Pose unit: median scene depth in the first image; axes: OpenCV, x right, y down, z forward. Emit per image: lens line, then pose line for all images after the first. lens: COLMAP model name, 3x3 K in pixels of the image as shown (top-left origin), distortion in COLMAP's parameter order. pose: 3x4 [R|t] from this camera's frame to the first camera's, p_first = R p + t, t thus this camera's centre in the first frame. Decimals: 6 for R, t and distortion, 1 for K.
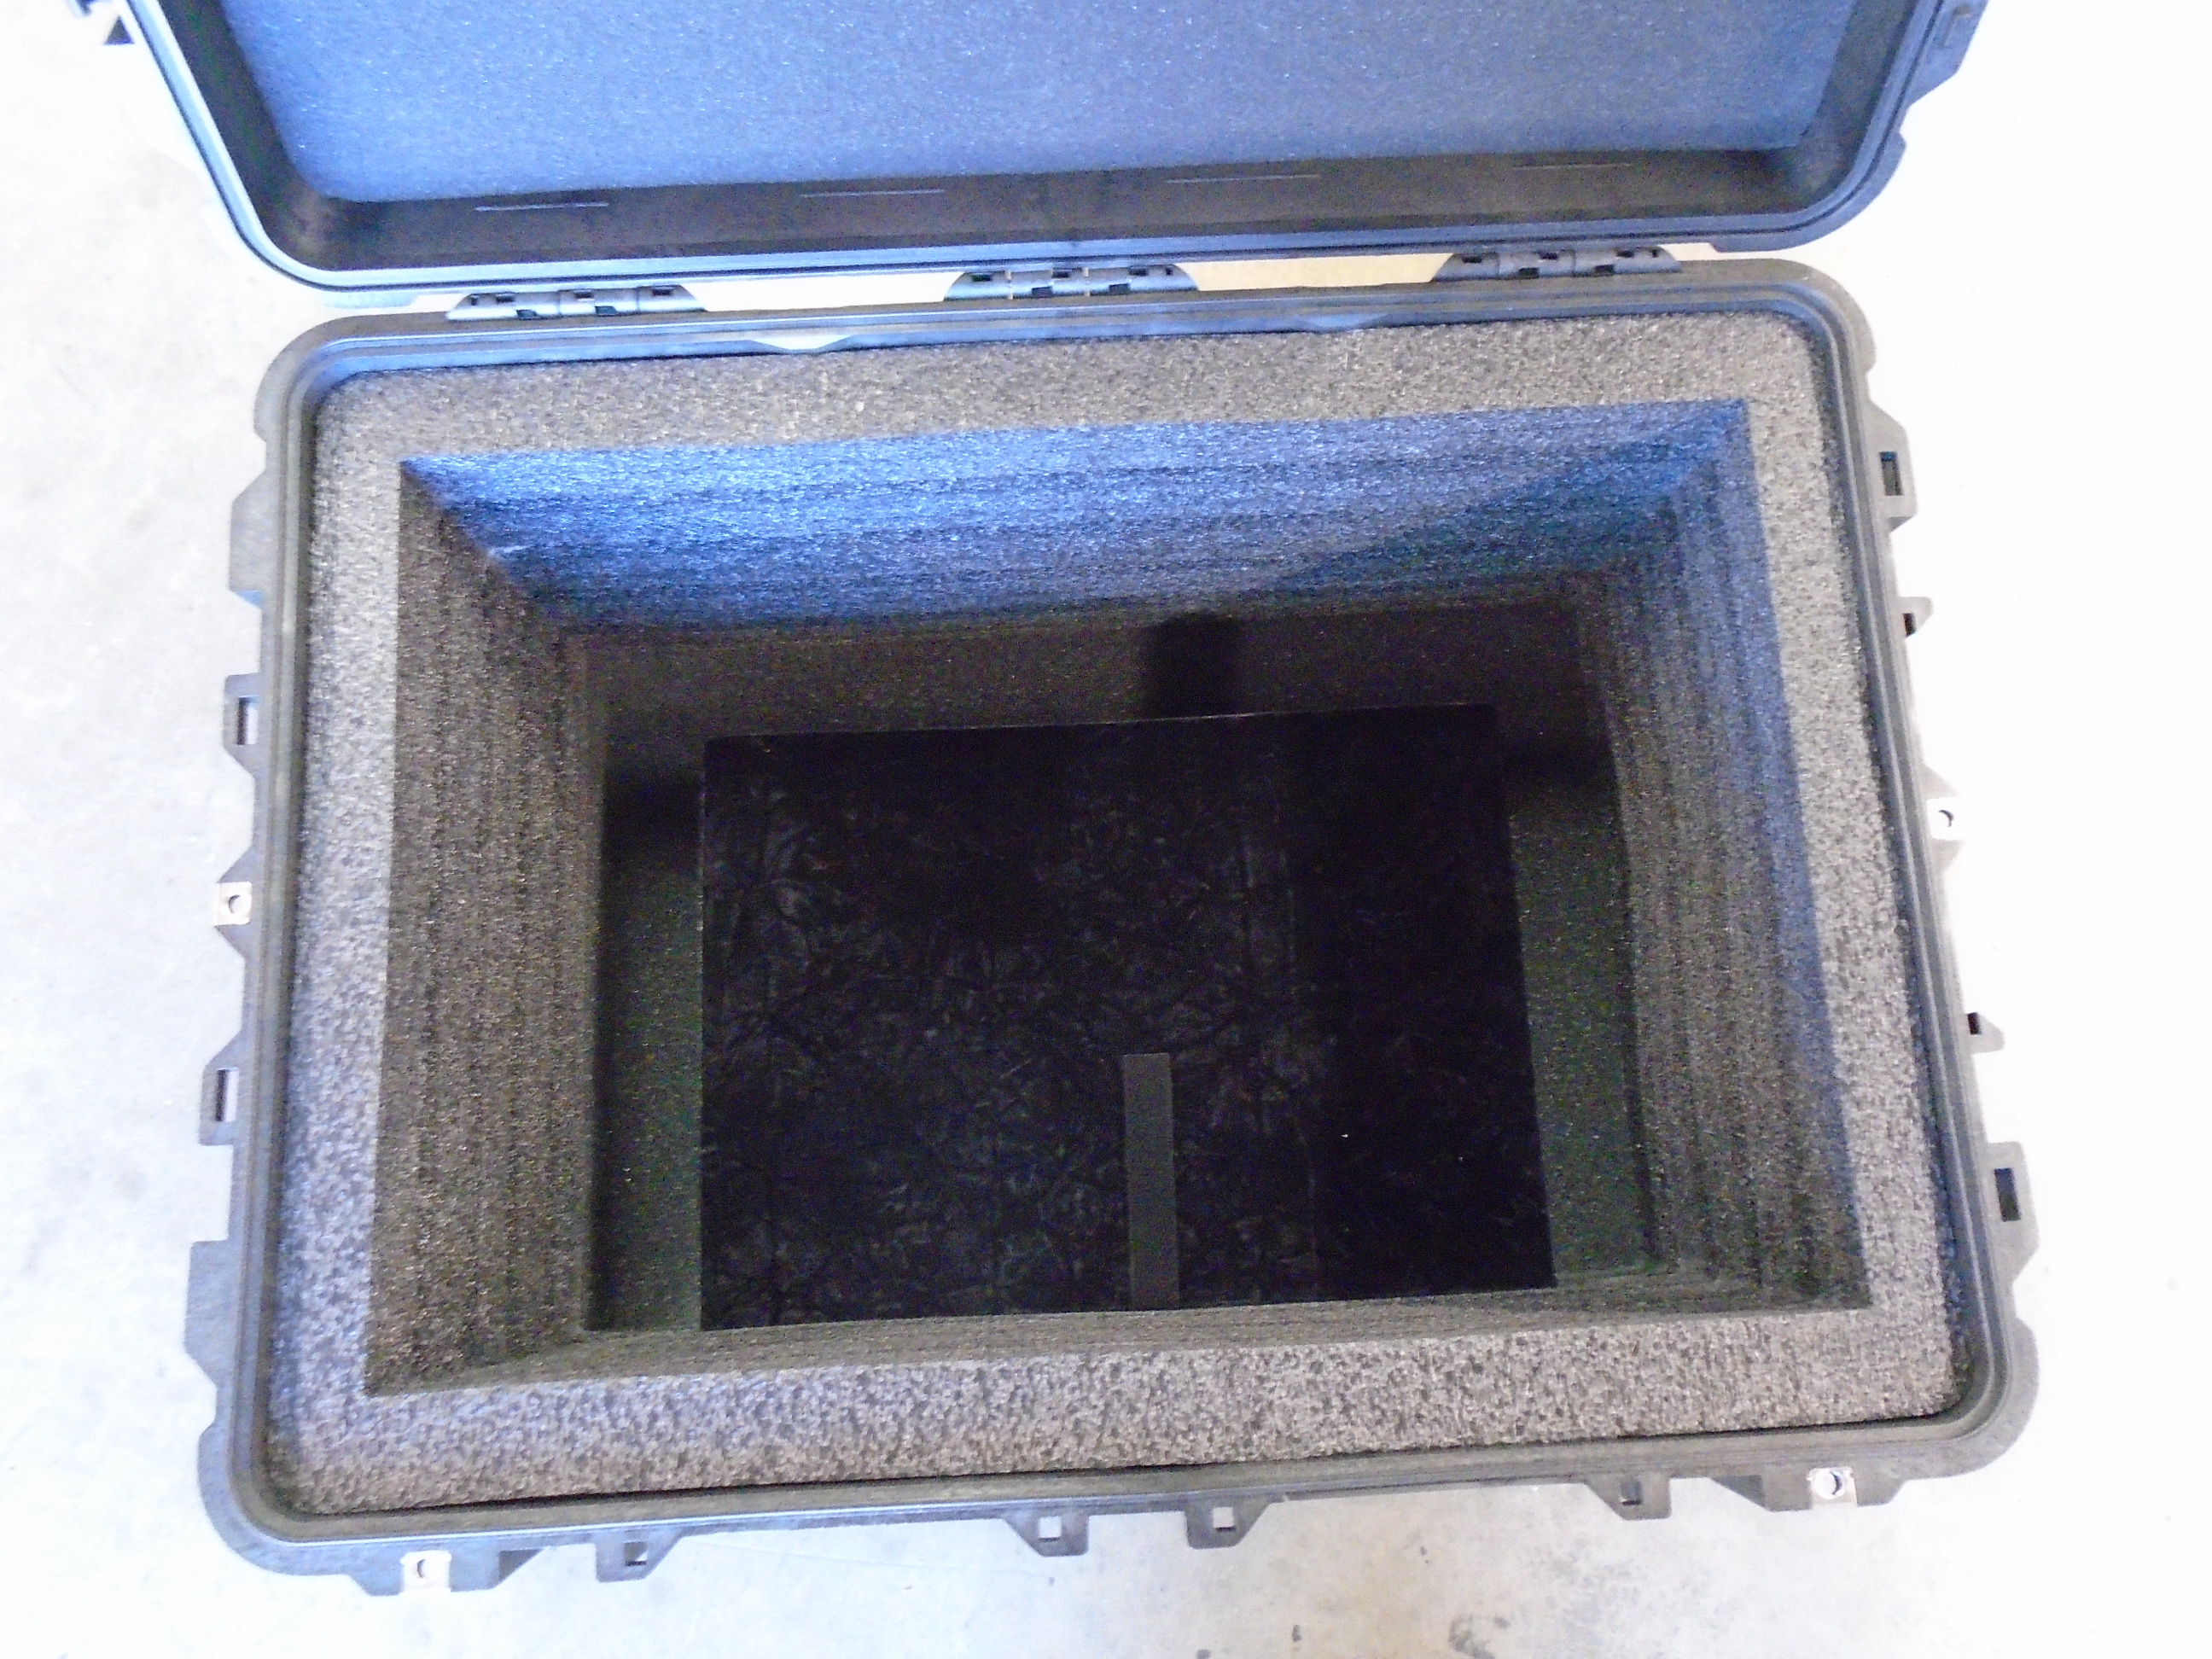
lens RADIAL K [[1690.5, 0, 1106.0], [0, 1690.5, 829.5], [0, 0, 1]] dist [-0.009585, -0.001015]
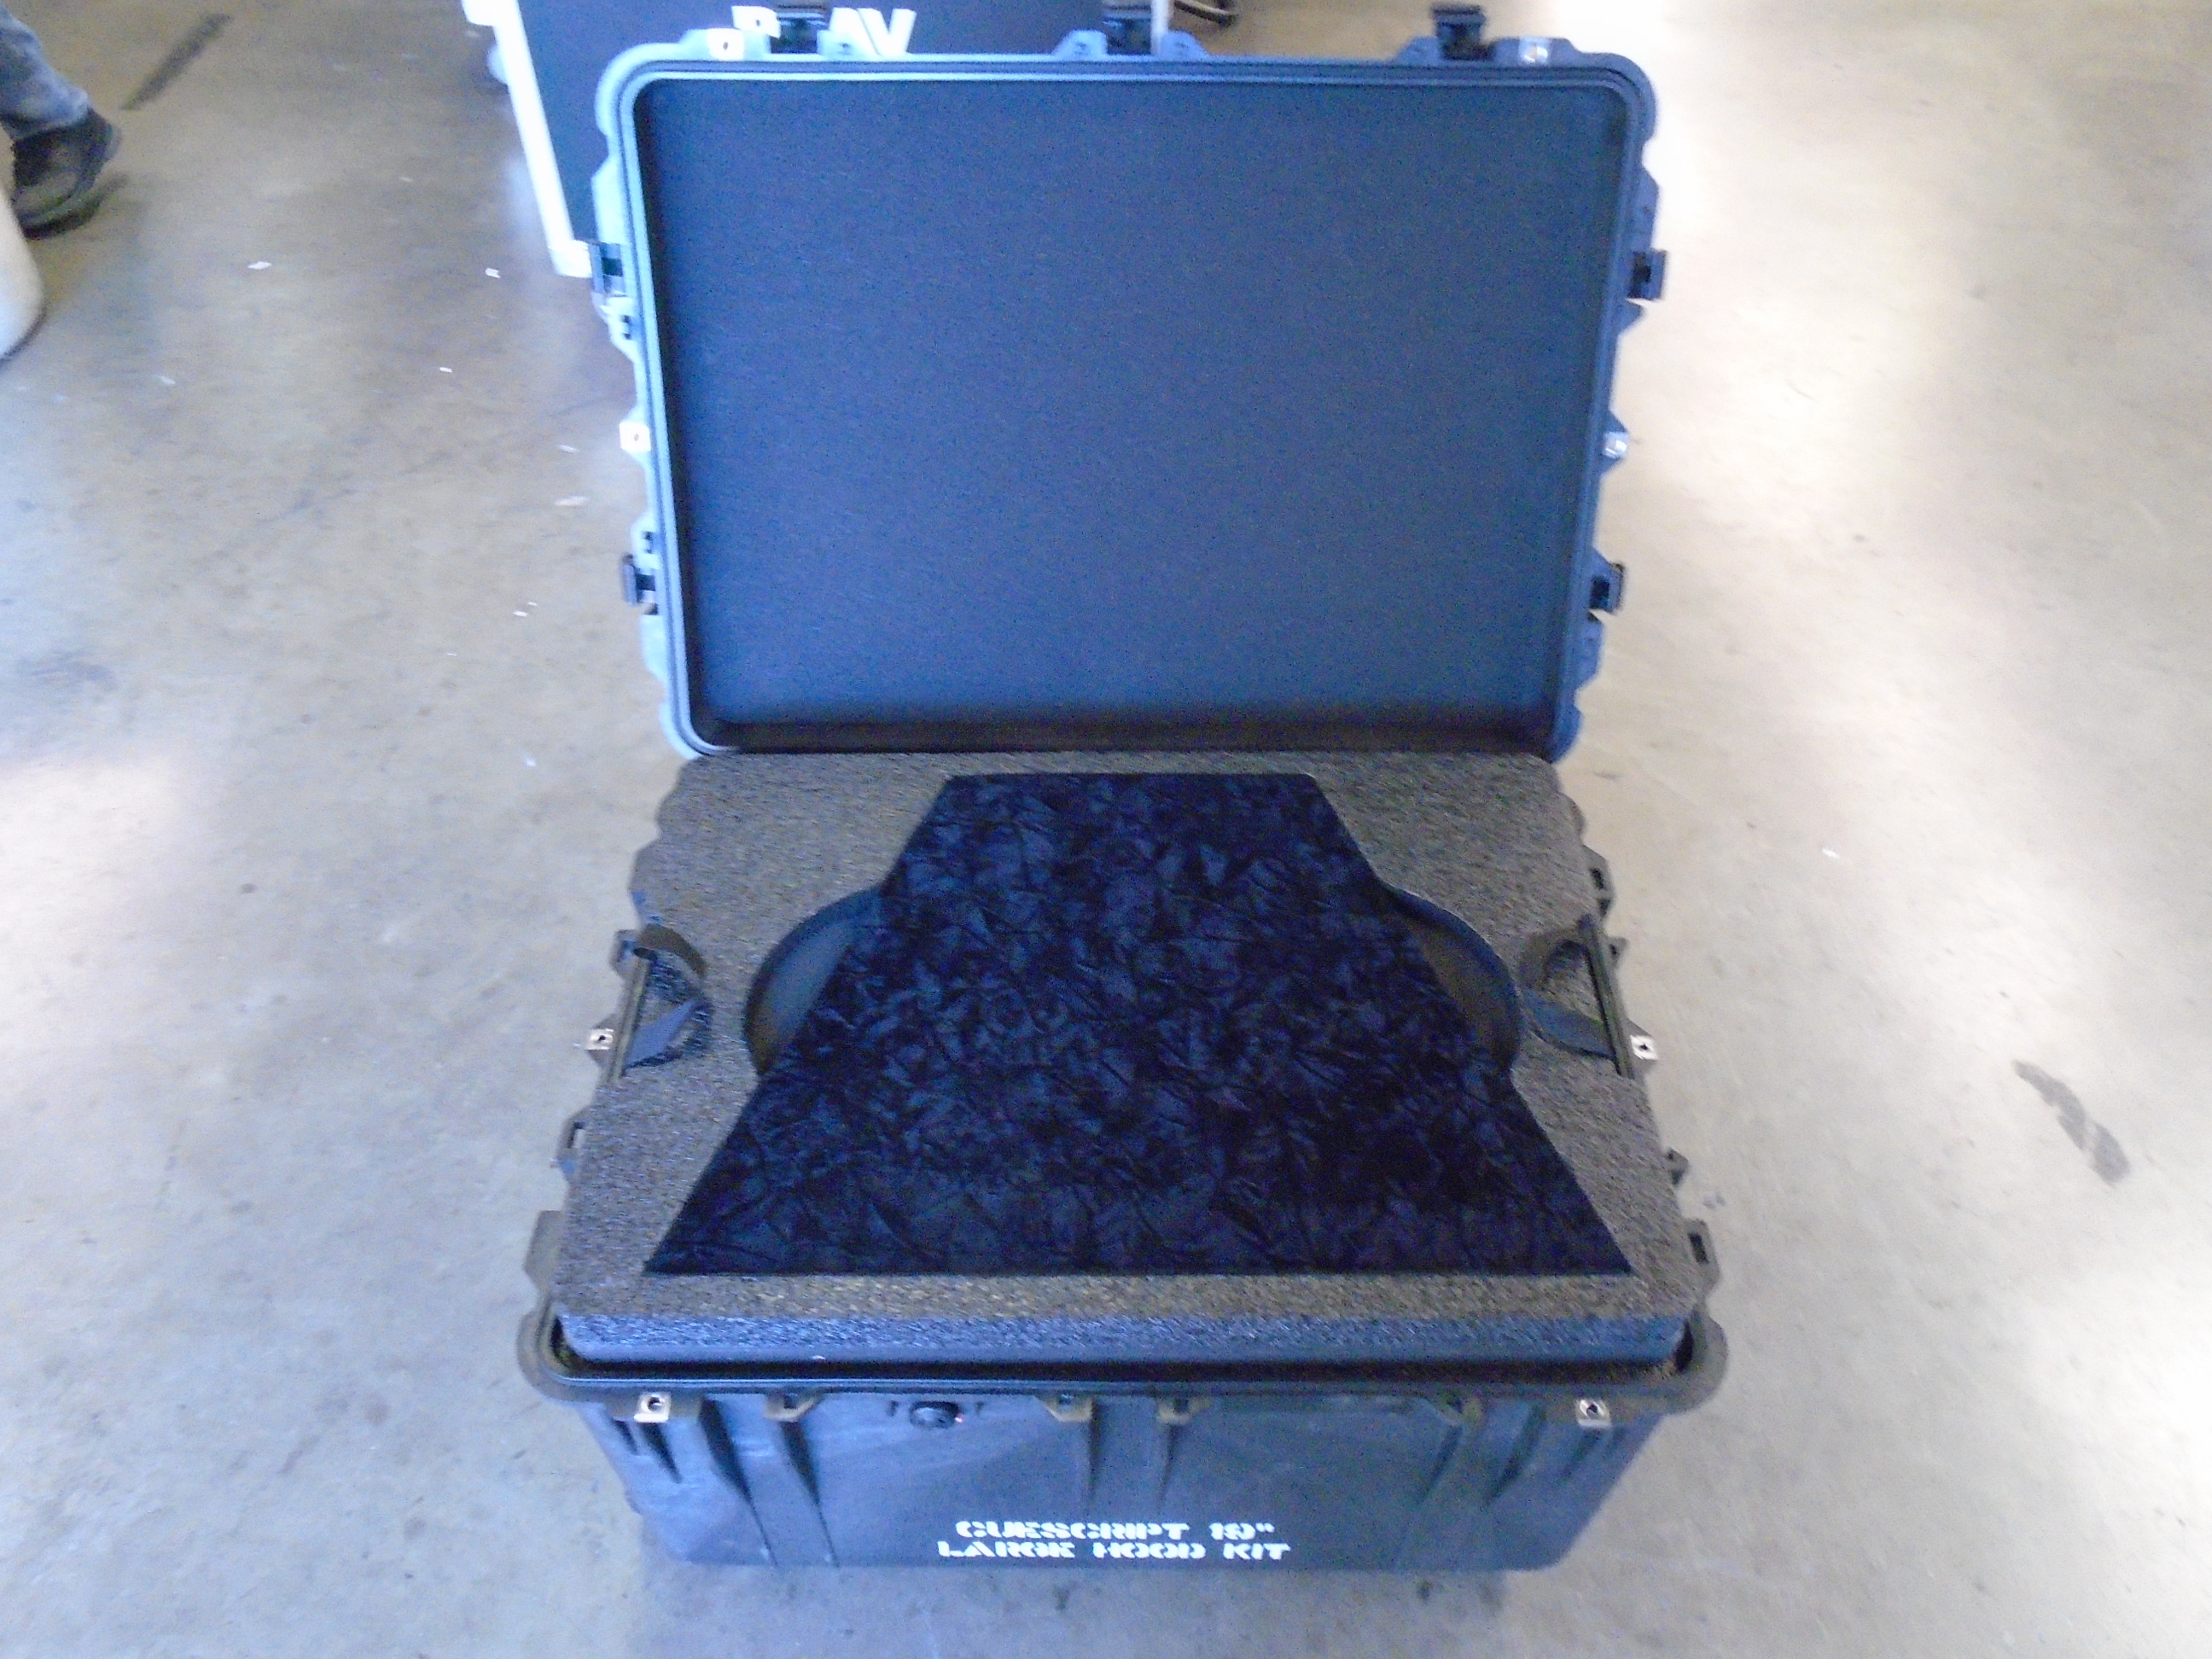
lens RADIAL K [[1690.5, 0, 1106.0], [0, 1690.5, 829.5], [0, 0, 1]] dist [-0.009585, -0.001015]
pose [[0.998379, 0.034251, -0.045455, 0.050078], [-0.053263, 0.843760, -0.534072, 0.732097], [0.020061, 0.535627, 0.844216, -0.508614]]
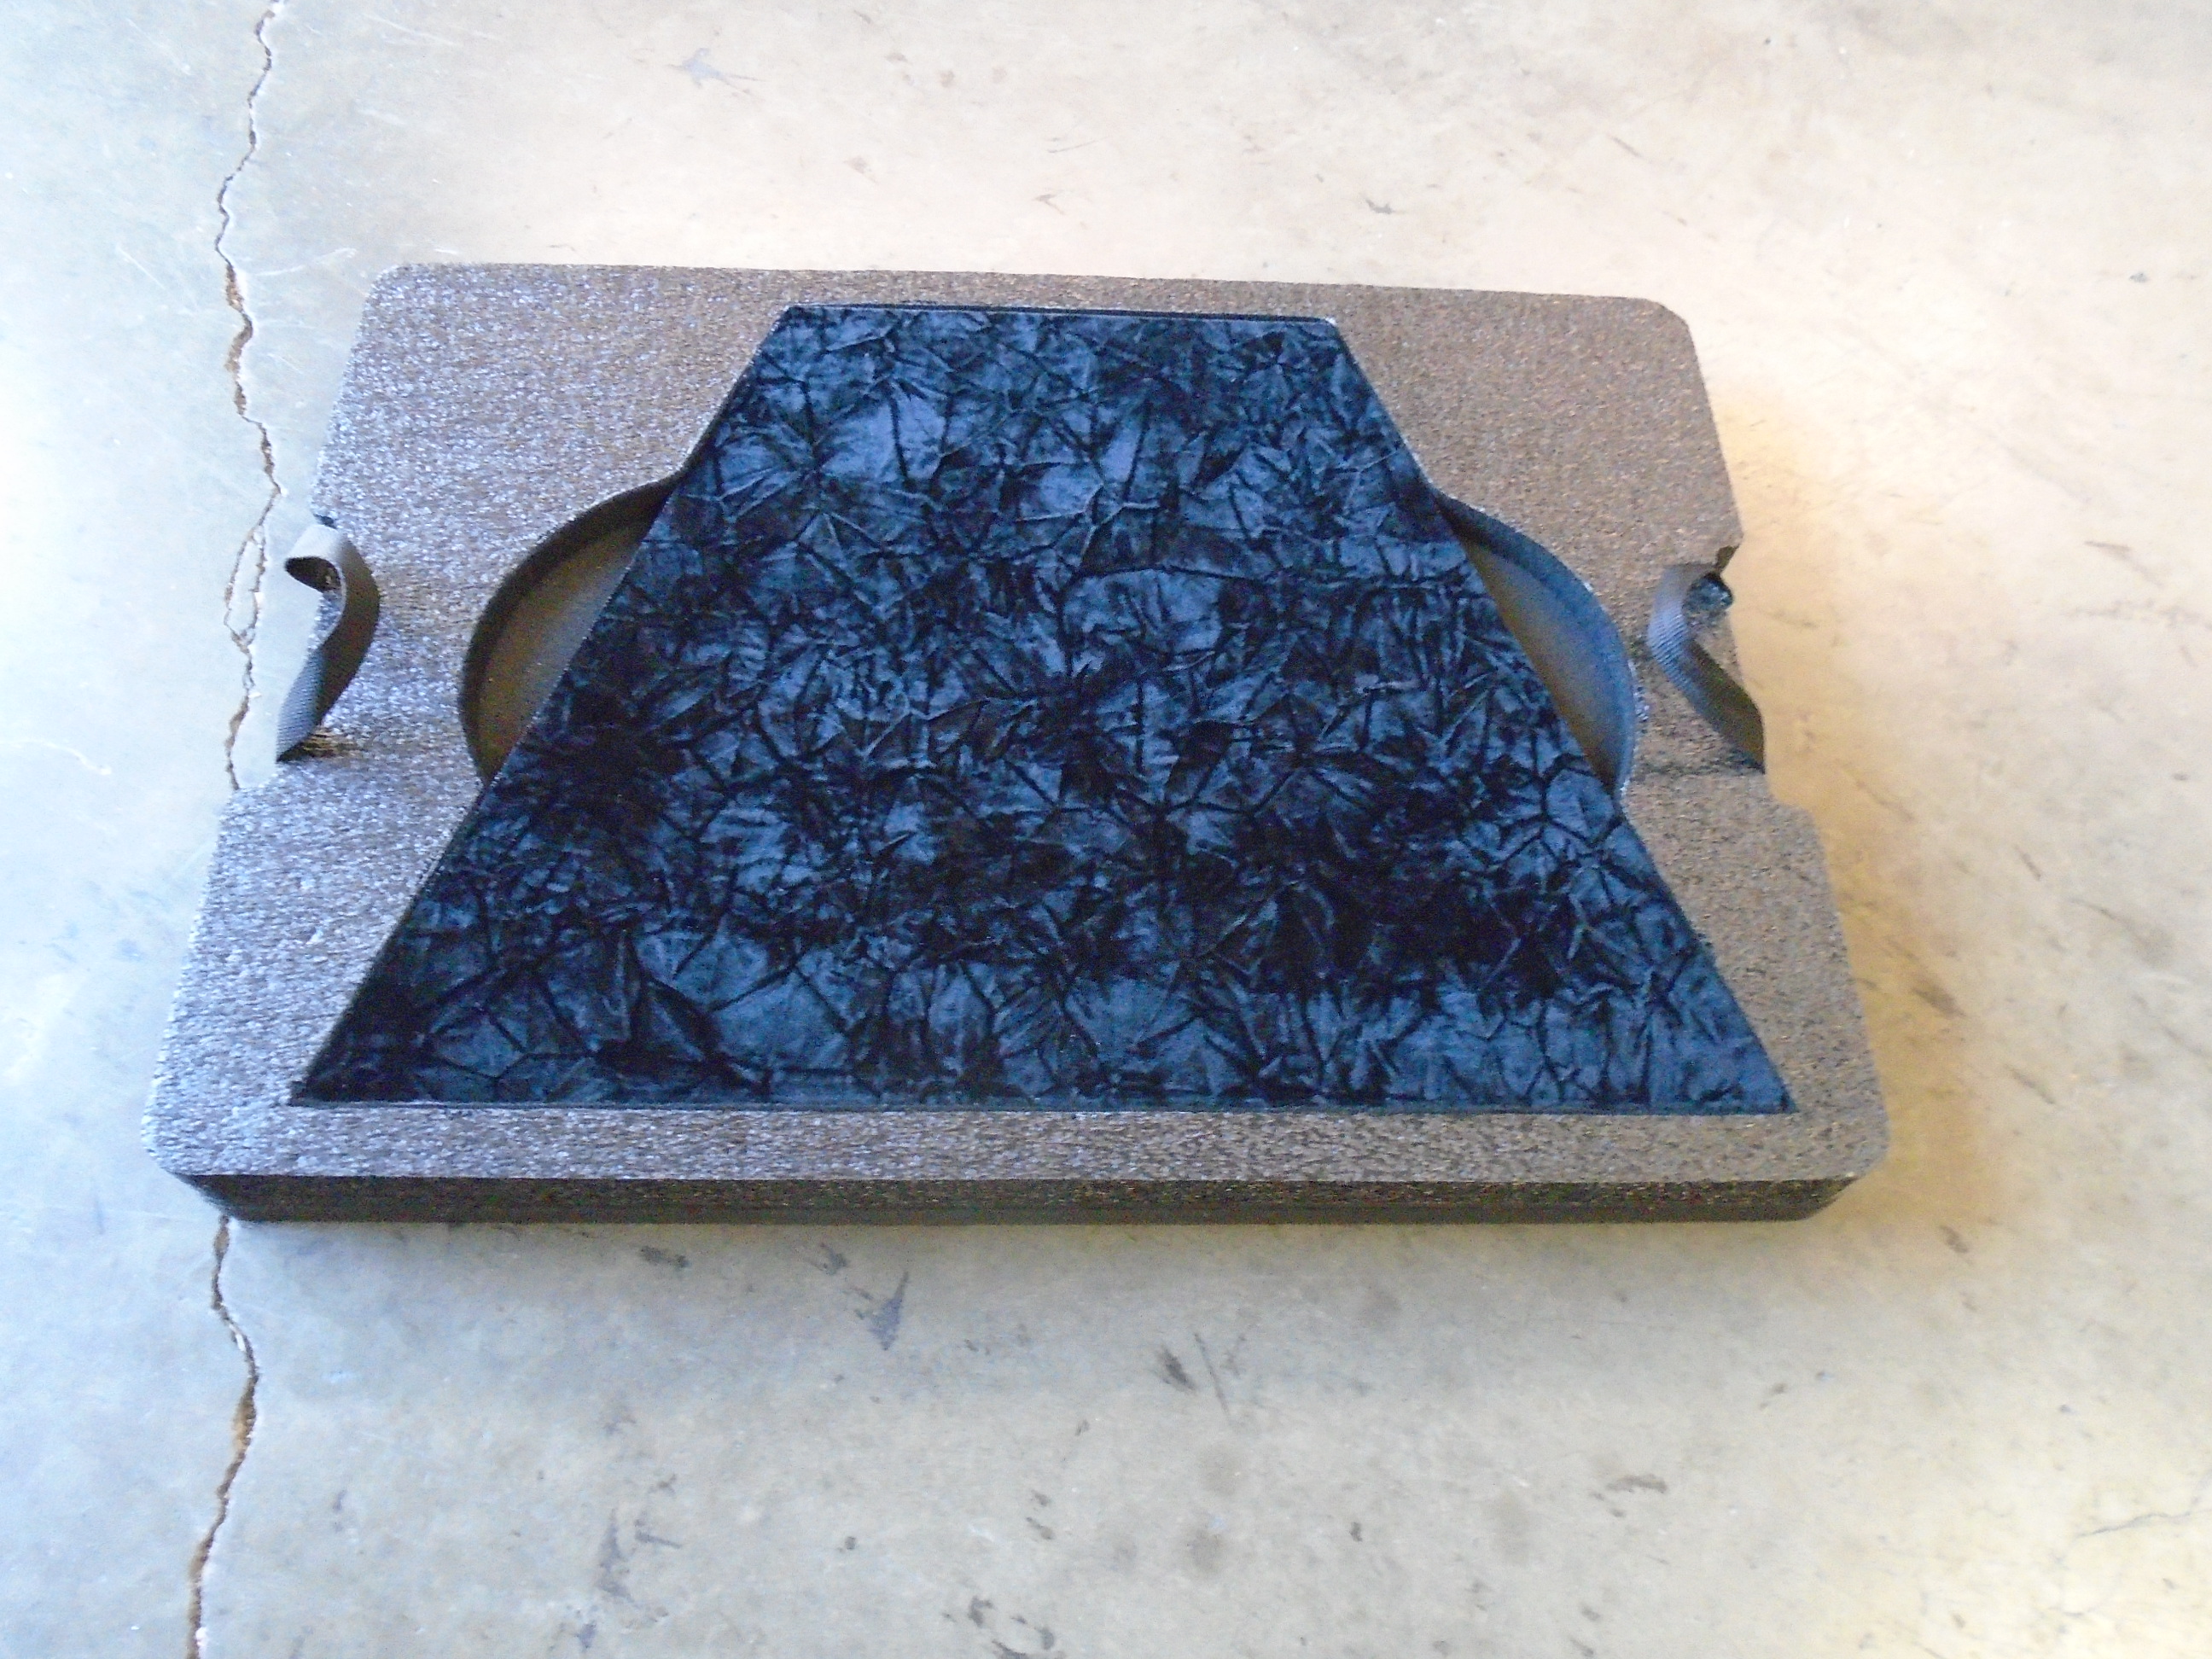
lens RADIAL K [[1690.5, 0, 1106.0], [0, 1690.5, 829.5], [0, 0, 1]] dist [-0.009585, -0.001015]
pose [[0.998125, 0.059728, 0.013360, 0.028980], [-0.053187, 0.954467, -0.293536, 0.415230], [-0.030284, 0.292275, 0.955855, -0.050018]]
